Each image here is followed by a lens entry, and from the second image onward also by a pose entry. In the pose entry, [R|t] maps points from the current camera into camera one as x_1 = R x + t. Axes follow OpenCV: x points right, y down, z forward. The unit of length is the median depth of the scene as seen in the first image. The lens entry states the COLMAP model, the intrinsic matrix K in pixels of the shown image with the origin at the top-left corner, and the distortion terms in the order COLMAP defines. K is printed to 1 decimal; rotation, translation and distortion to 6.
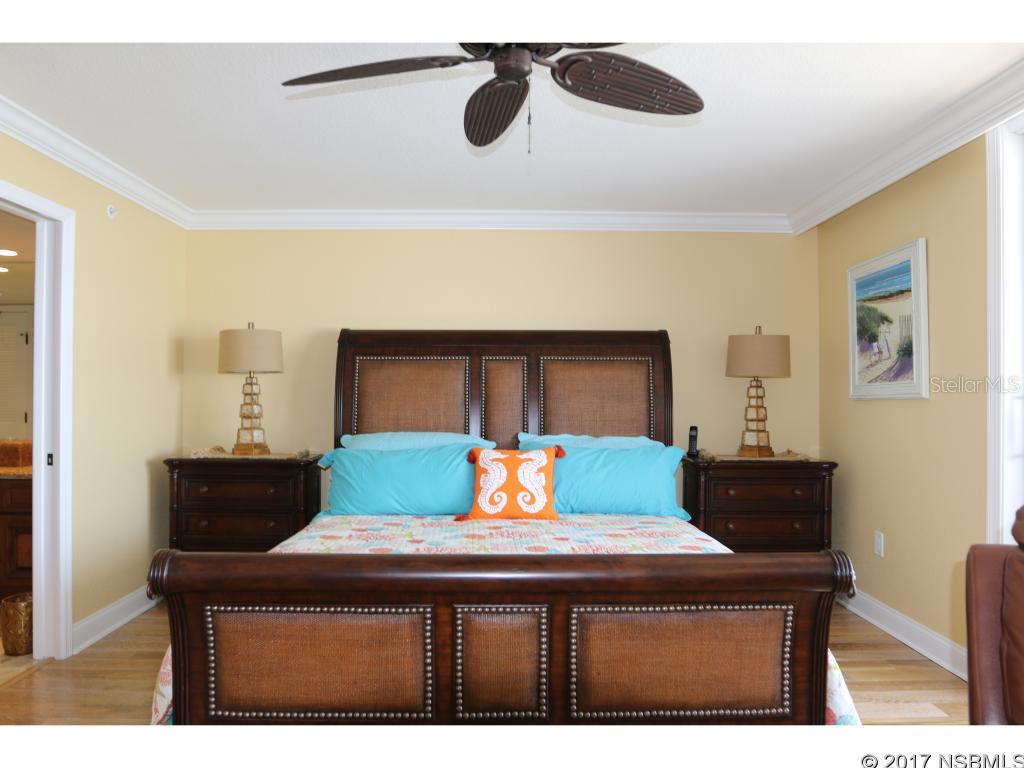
lens RADIAL K [[755.7, 0, 511.5], [0, 755.7, 386.7], [0, 0, 1]] dist [-0.072008, 0.046780]
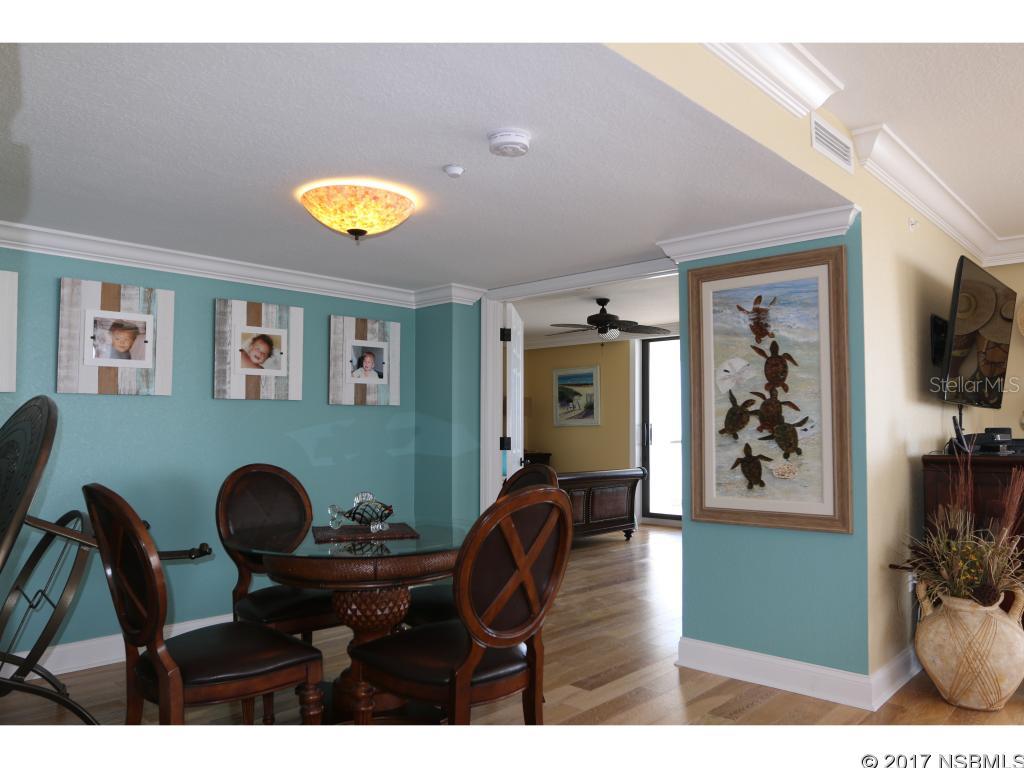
lens RADIAL K [[755.7, 0, 508.7], [0, 755.7, 385.3], [0, 0, 1]] dist [-0.072008, 0.046780]
pose [[0.687003, 0.045913, 0.725203, -1.483050], [-0.008797, 0.998454, -0.054879, 0.021170], [-0.726602, 0.031322, 0.686345, -0.564670]]
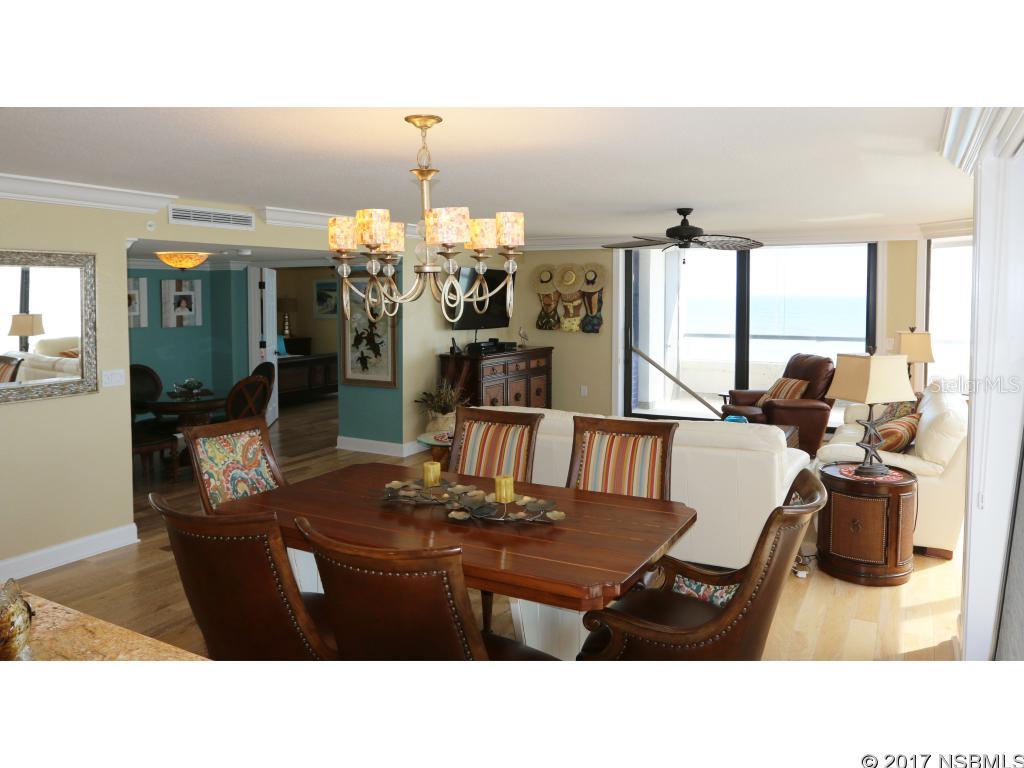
lens RADIAL K [[755.7, 0, 506.8], [0, 755.7, 326.4], [0, 0, 1]] dist [-0.072008, 0.046780]
pose [[0.484088, -0.038076, 0.874191, -2.237088], [-0.008240, 0.998810, 0.048067, -0.128120], [-0.874981, -0.030471, 0.483198, -1.483160]]
